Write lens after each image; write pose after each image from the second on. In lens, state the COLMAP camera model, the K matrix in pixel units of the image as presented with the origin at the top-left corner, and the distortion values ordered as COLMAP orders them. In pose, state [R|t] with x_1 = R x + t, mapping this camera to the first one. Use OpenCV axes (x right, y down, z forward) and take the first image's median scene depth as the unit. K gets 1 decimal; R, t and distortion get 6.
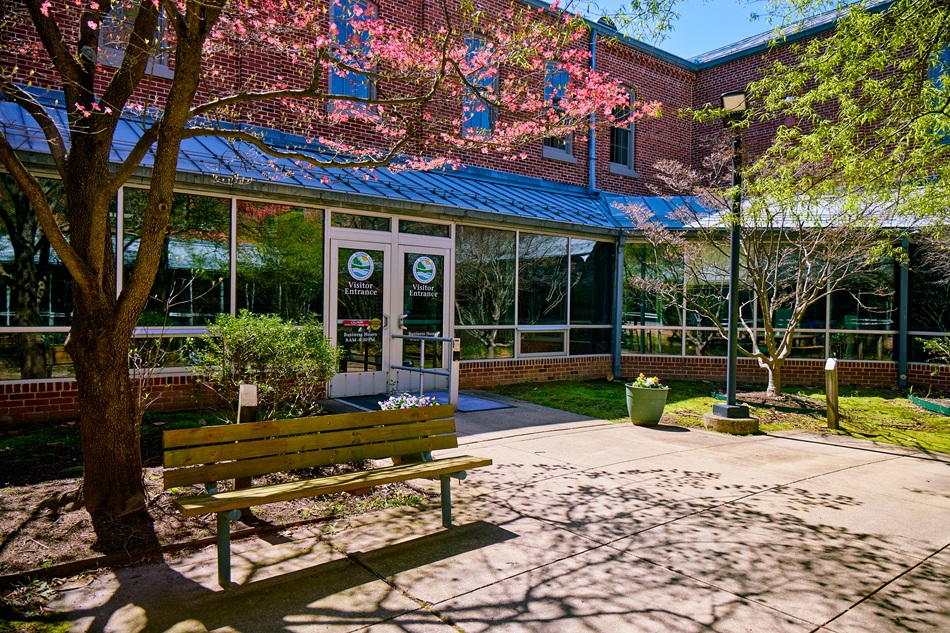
lens RADIAL K [[664.7, 0, 476.1], [0, 664.7, 320.9], [0, 0, 1]] dist [-0.005756, -0.000628]
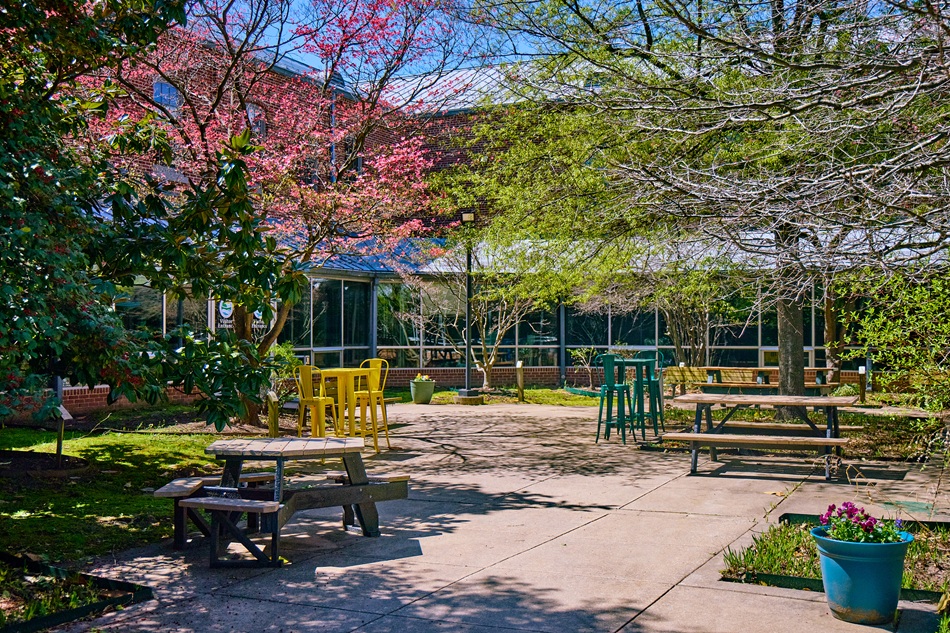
lens RADIAL K [[1066.0, 0, 474.8], [0, 1066.0, 317.2], [0, 0, 1]] dist [0.003292, 0.000000]
pose [[0.900692, -0.010172, 0.434339, -0.651664], [0.020312, 0.999619, -0.018711, -0.008099], [-0.433983, 0.025675, 0.900555, -1.224045]]
